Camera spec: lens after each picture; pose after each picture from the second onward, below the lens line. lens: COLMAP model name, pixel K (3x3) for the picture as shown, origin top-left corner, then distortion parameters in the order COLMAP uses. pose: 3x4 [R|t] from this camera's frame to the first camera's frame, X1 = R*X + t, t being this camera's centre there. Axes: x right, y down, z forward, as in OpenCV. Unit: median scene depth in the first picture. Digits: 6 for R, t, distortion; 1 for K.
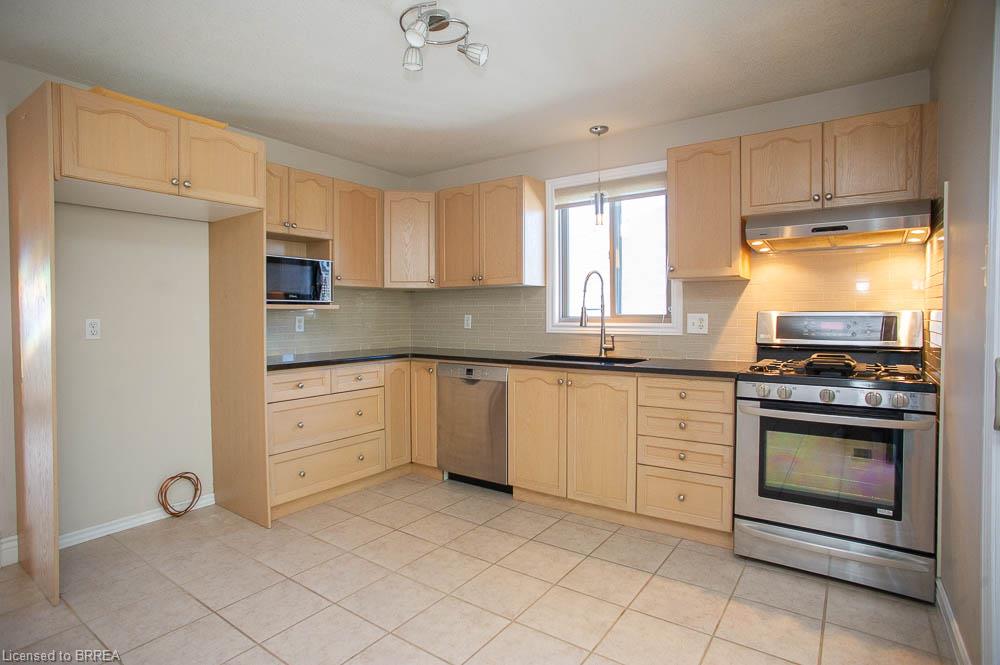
lens RADIAL K [[514.4, 0, 494.9], [0, 514.4, 329.6], [0, 0, 1]] dist [-0.091995, 0.053511]
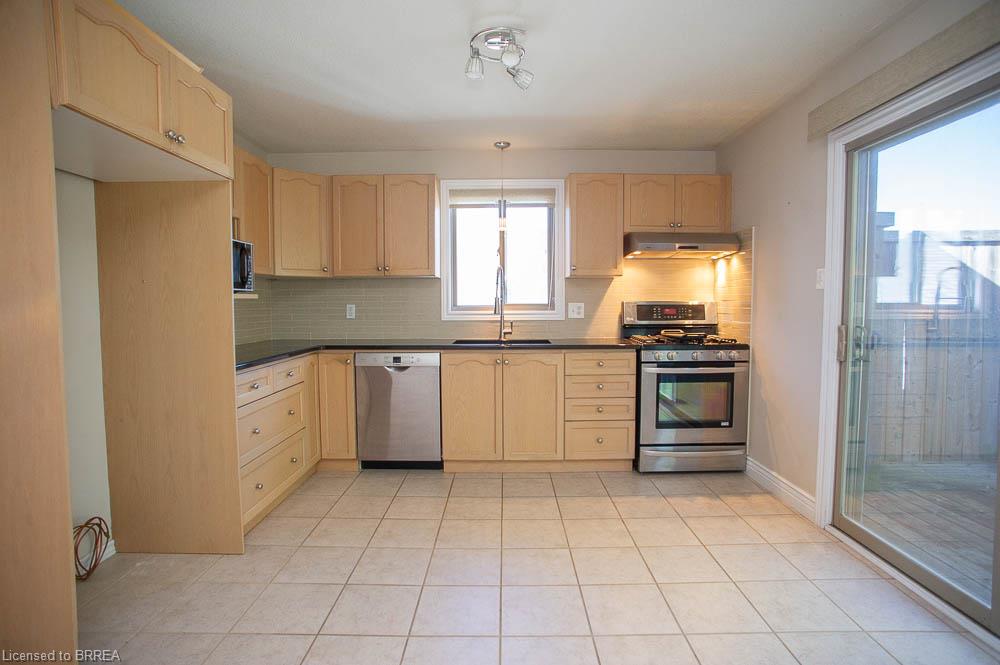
lens RADIAL K [[509.4, 0, 500.2], [0, 509.4, 334.4], [0, 0, 1]] dist [-0.067547, 0.001636]
pose [[0.815160, -0.037502, 0.578021, -0.518695], [0.018737, 0.999087, 0.038397, -0.004481], [-0.578933, -0.020469, 0.815118, 0.052764]]
